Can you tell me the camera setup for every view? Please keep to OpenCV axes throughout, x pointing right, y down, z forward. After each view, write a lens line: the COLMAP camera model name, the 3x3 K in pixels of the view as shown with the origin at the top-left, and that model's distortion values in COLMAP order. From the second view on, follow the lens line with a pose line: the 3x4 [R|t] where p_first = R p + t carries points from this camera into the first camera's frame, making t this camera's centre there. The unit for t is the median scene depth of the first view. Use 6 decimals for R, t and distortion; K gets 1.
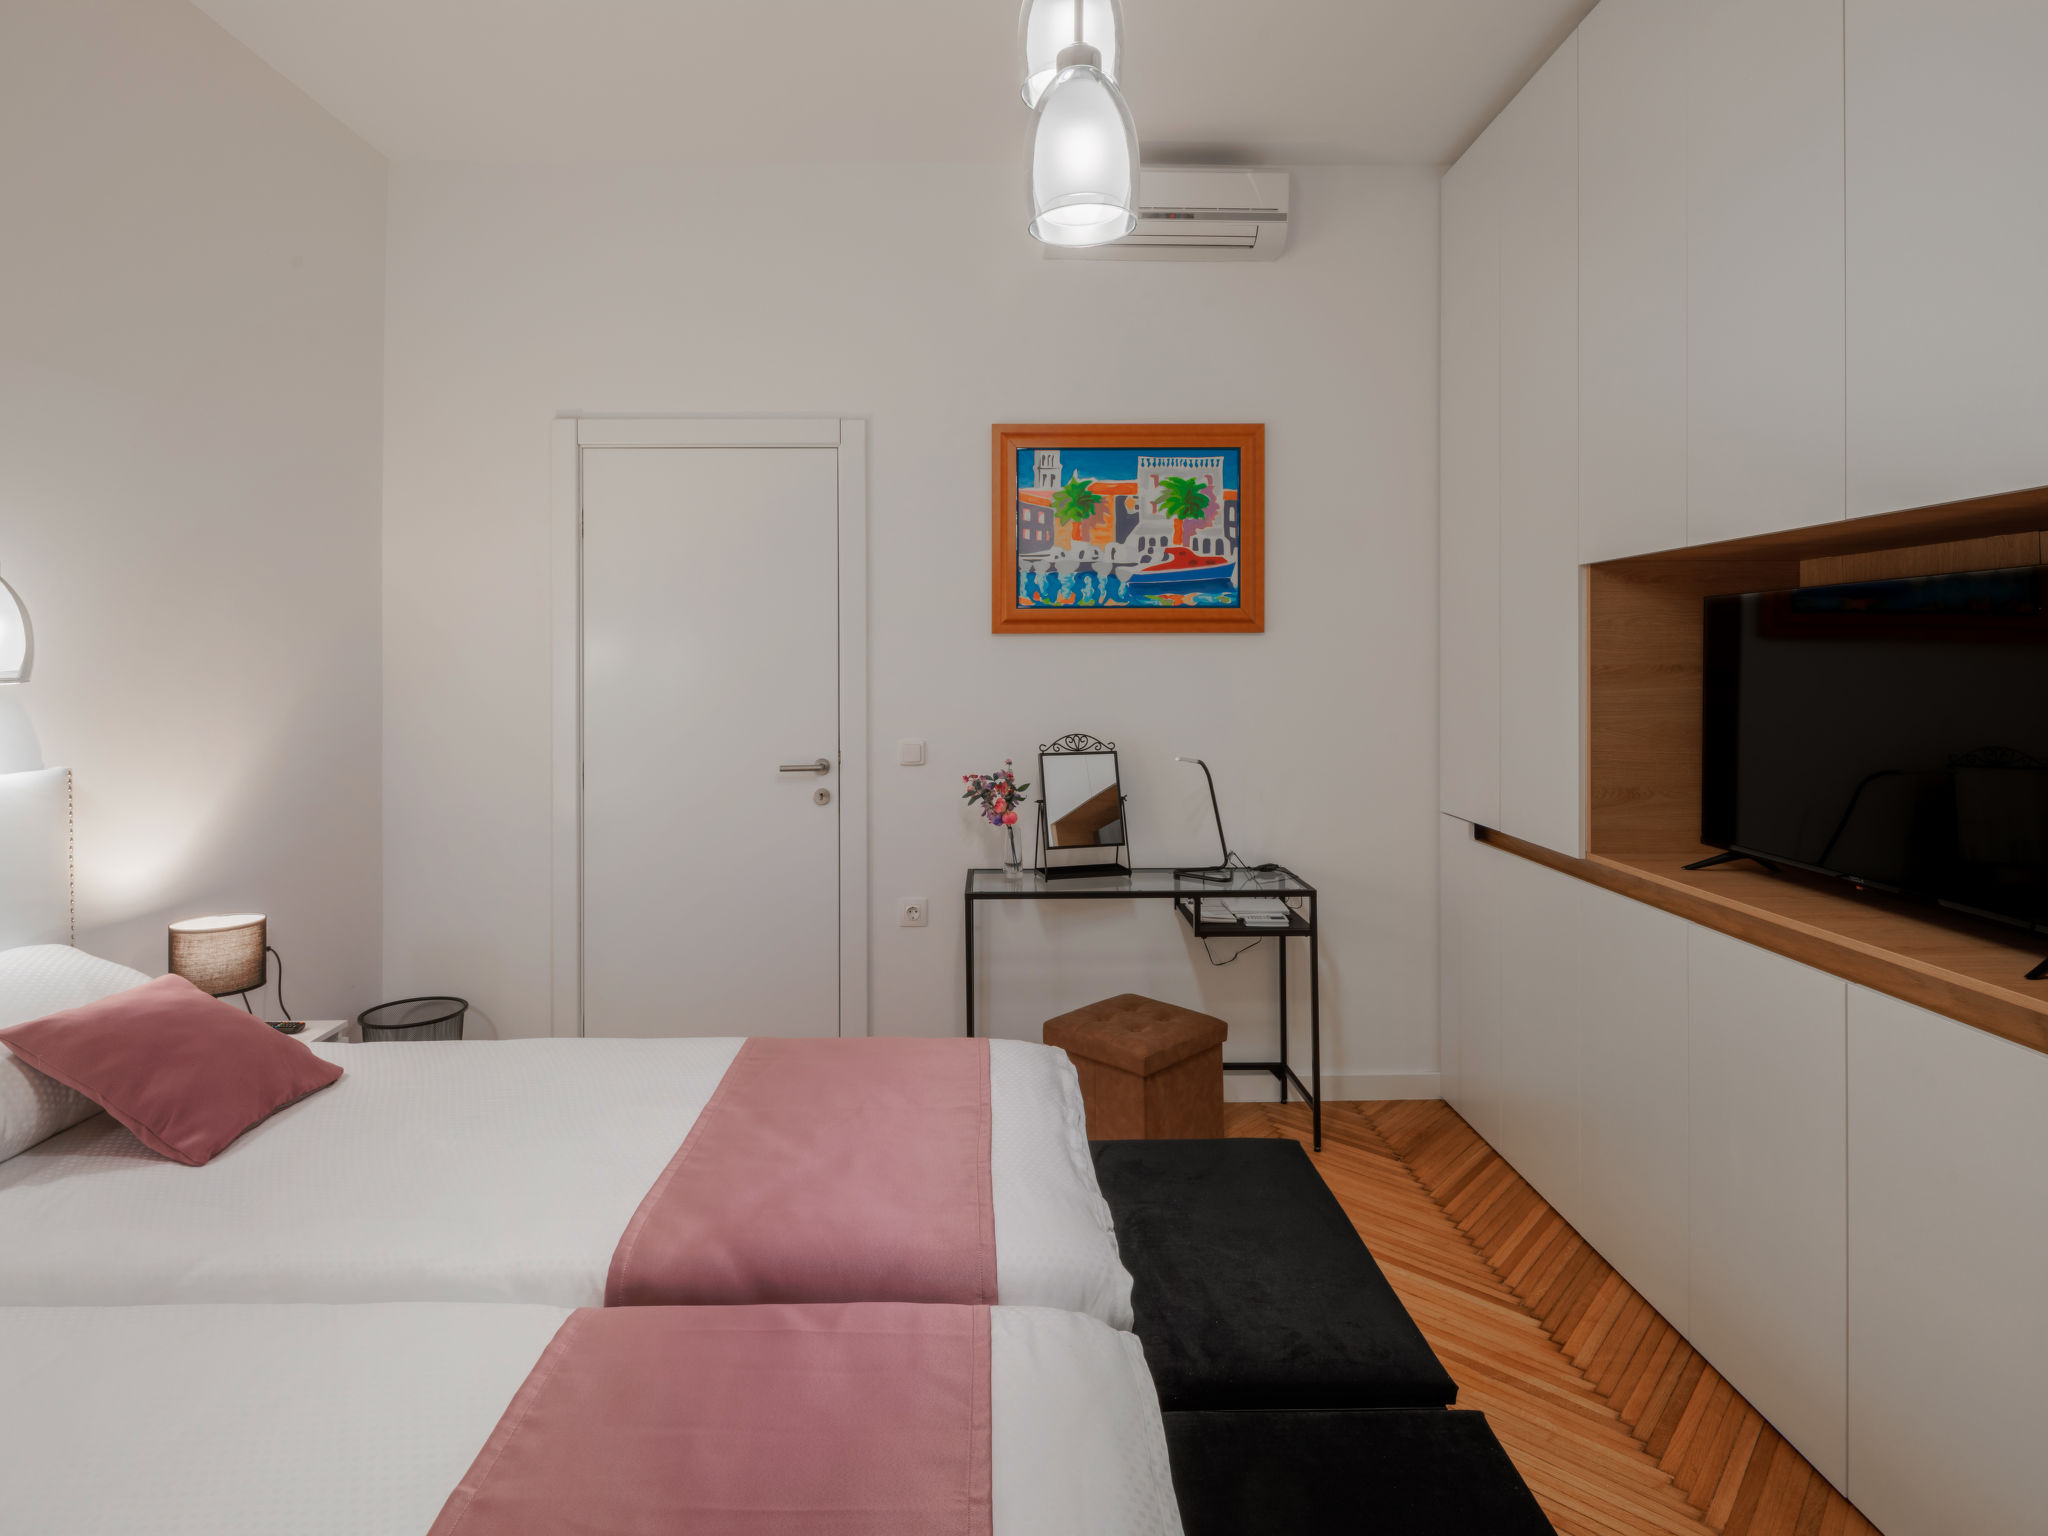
lens RADIAL K [[1113.1, 0, 1025.1], [0, 1113.1, 667.4], [0, 0, 1]] dist [0.003082, -0.001169]
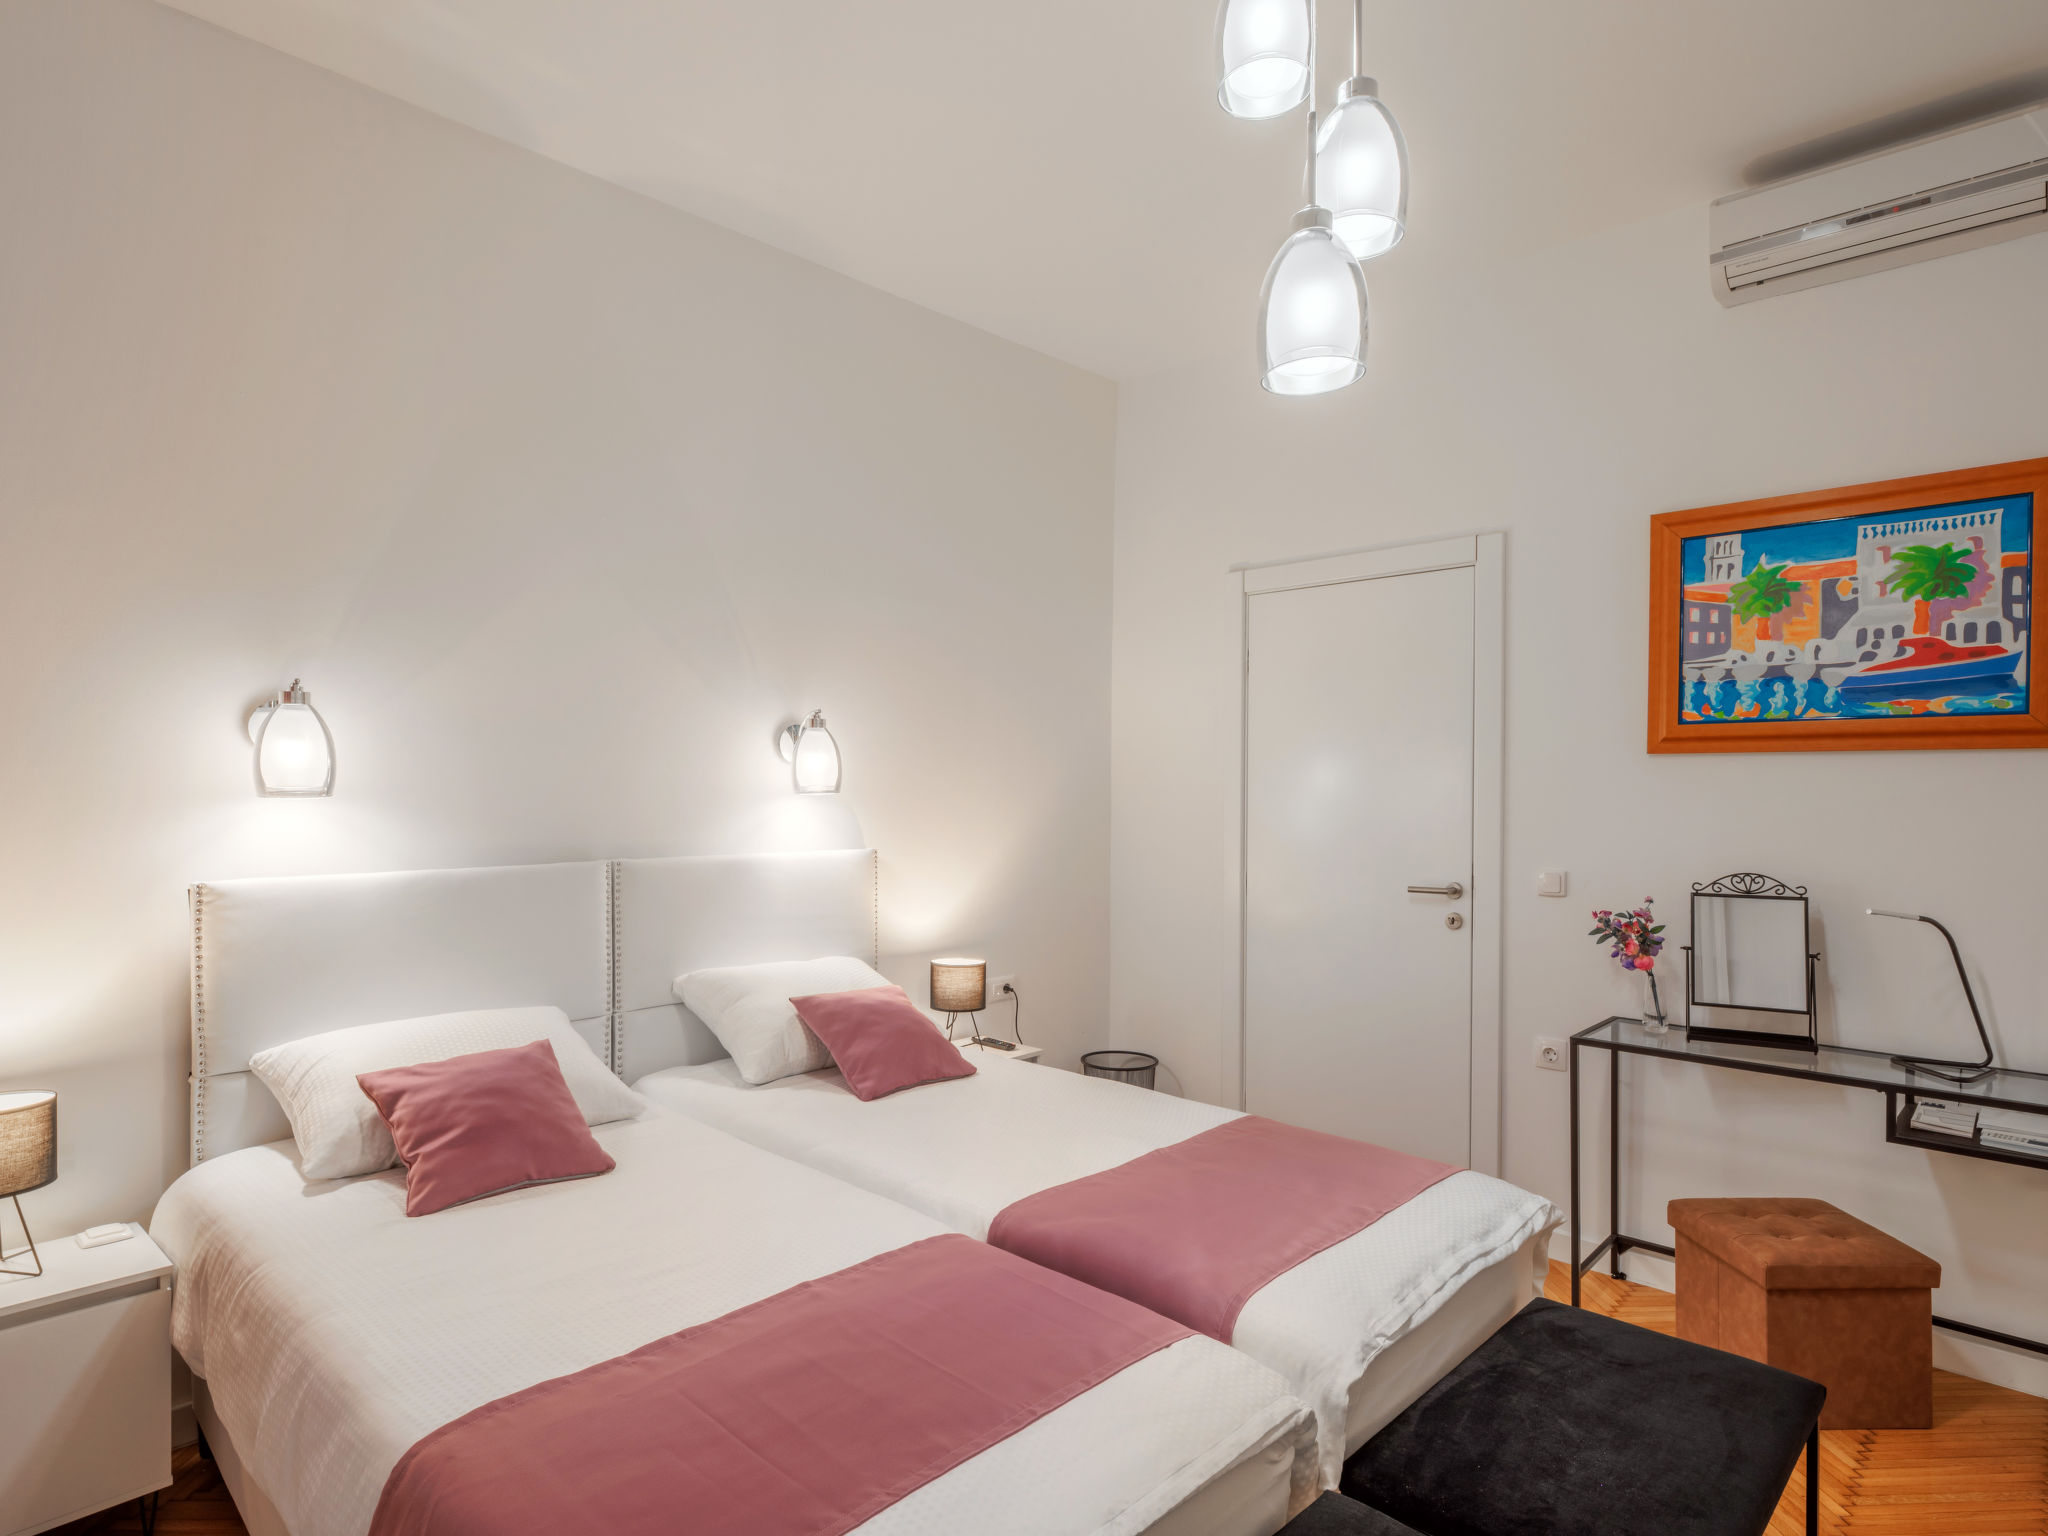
lens RADIAL K [[1141.4, 0, 1023.3], [0, 1141.4, 808.7], [0, 0, 1]] dist [-0.000196, -0.000514]
pose [[0.705181, 0.021676, -0.708696, 0.262164], [-0.010039, 0.999738, 0.020588, -0.000691], [0.708956, -0.007403, 0.705214, 0.011937]]
